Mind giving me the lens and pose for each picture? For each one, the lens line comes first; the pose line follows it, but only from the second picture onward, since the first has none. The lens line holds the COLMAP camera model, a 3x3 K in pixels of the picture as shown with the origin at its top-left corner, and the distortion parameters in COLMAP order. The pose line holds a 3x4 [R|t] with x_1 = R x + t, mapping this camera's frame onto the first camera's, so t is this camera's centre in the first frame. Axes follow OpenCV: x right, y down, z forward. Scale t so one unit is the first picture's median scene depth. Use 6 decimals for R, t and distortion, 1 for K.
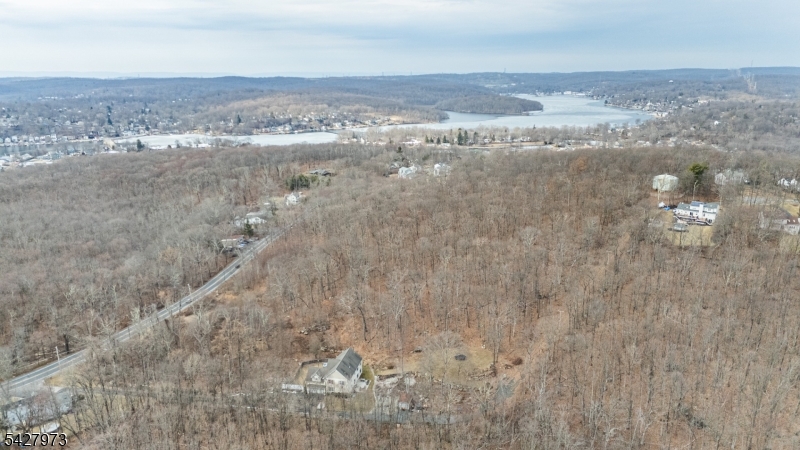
lens RADIAL K [[584.1, 0, 400.0], [0, 584.1, 225.0], [0, 0, 1]] dist [0.098724, -0.114080]
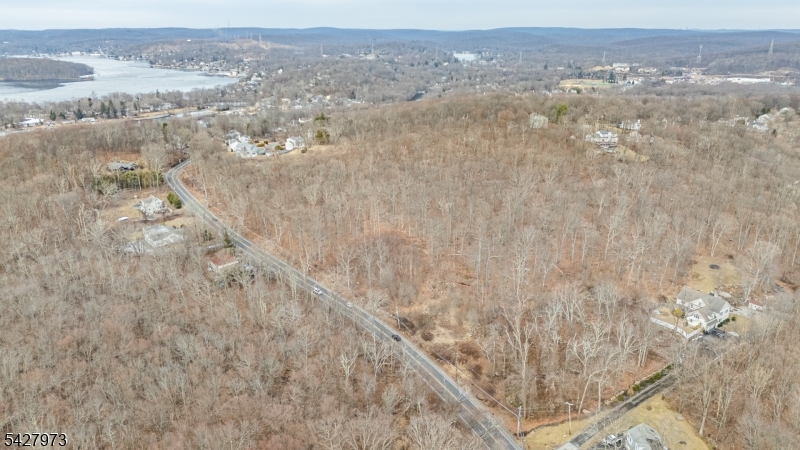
lens RADIAL K [[584.1, 0, 400.0], [0, 584.1, 225.0], [0, 0, 1]] dist [0.098724, -0.114080]
pose [[0.671536, -0.230238, 0.704294, -0.180026], [0.184921, 0.972499, 0.141596, -0.023814], [-0.717526, 0.035151, 0.695644, 0.090687]]
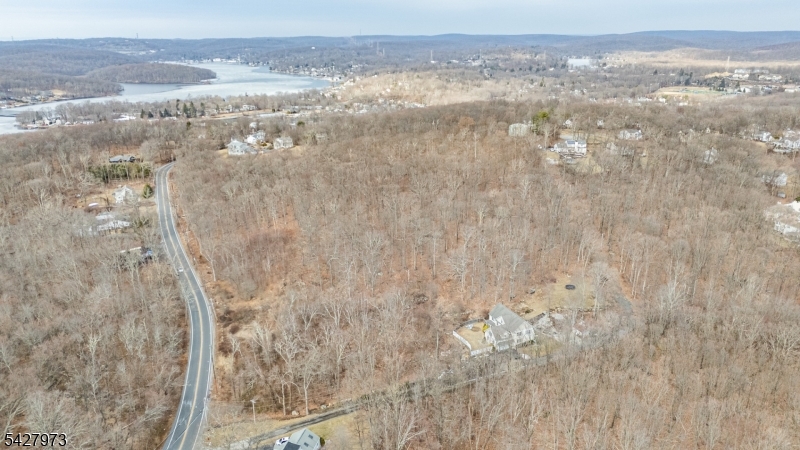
lens RADIAL K [[584.1, 0, 400.0], [0, 584.1, 225.0], [0, 0, 1]] dist [0.098724, -0.114080]
pose [[0.819504, -0.177377, 0.544932, -0.116450], [0.149051, 0.984140, 0.096189, -0.008170], [-0.553351, 0.002396, 0.832945, 0.033827]]
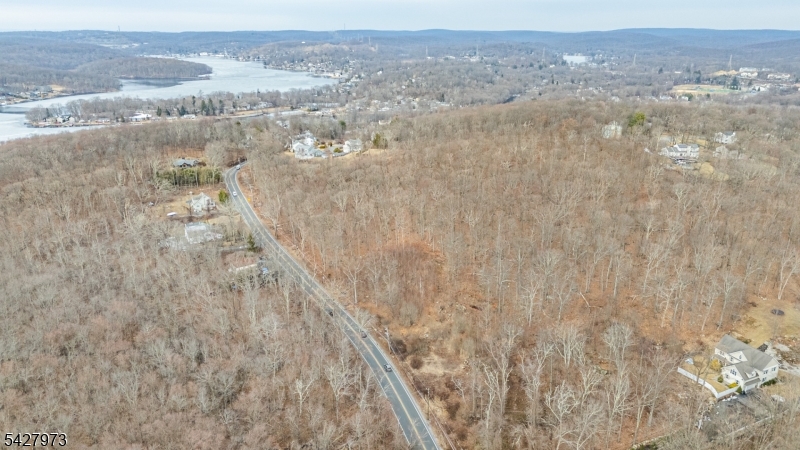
lens RADIAL K [[584.1, 0, 400.0], [0, 584.1, 225.0], [0, 0, 1]] dist [0.098724, -0.114080]
pose [[0.796932, -0.184754, 0.575123, -0.151055], [0.148952, 0.982784, 0.109313, -0.021146], [-0.585417, -0.001450, 0.810731, 0.080668]]
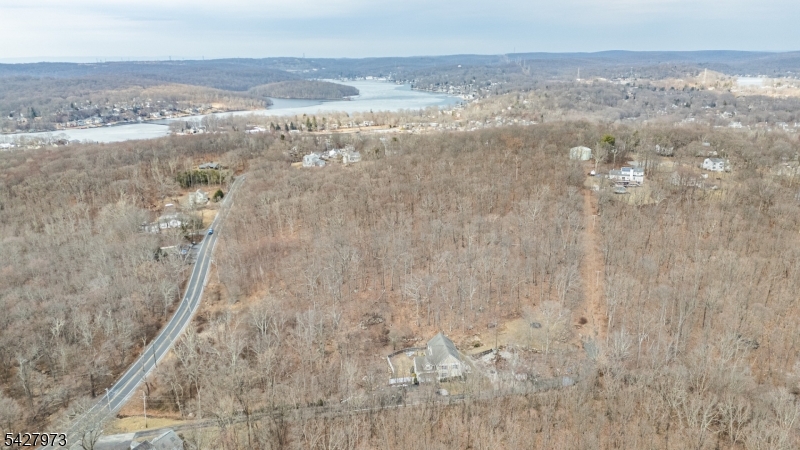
lens RADIAL K [[584.1, 0, 400.0], [0, 584.1, 225.0], [0, 0, 1]] dist [0.098724, -0.114080]
pose [[0.939438, -0.099185, 0.328053, -0.068760], [0.091569, 0.995049, 0.038625, -0.002734], [-0.330260, -0.006246, 0.943869, 0.011914]]
